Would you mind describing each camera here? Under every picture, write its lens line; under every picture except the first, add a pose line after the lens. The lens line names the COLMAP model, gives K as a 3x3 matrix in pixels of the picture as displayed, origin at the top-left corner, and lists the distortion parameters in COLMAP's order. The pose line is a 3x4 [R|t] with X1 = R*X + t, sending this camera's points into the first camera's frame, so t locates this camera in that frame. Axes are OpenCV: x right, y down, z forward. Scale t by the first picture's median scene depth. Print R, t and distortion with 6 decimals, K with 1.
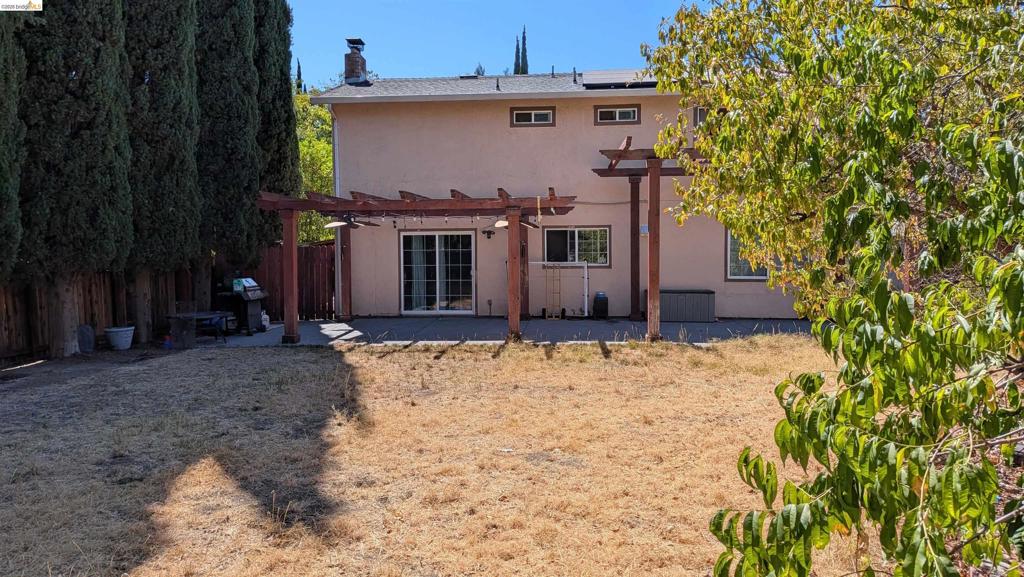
lens RADIAL K [[716.0, 0, 512.0], [0, 716.0, 288.5], [0, 0, 1]] dist [-0.000965, -0.000673]
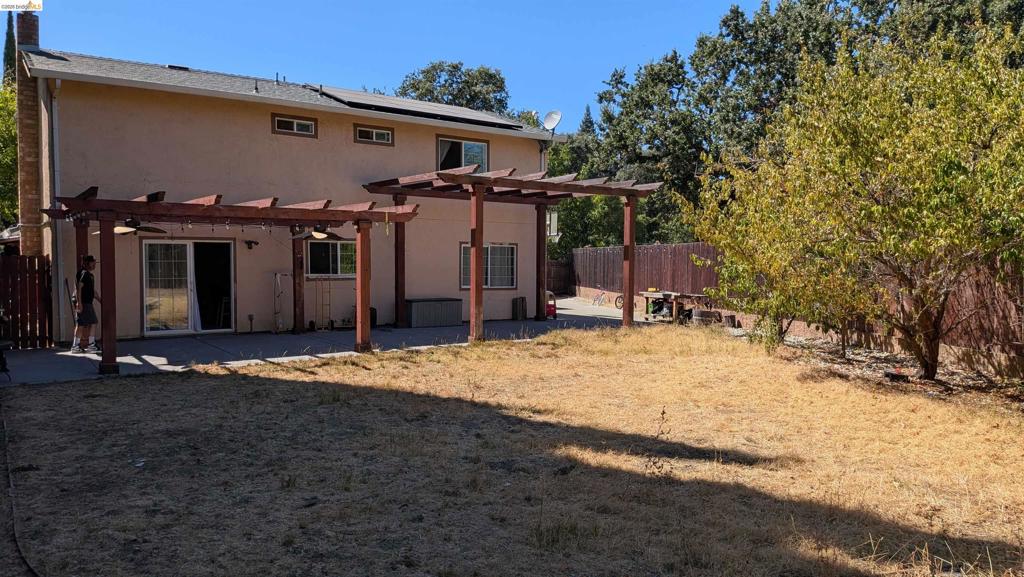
lens RADIAL K [[727.5, 0, 512.0], [0, 727.5, 288.5], [0, 0, 1]] dist [-0.003418, -0.004072]
pose [[0.741769, -0.015837, 0.670468, -0.422838], [0.025513, 0.999664, -0.004614, -0.005193], [-0.670170, 0.020528, 0.741924, 0.067340]]
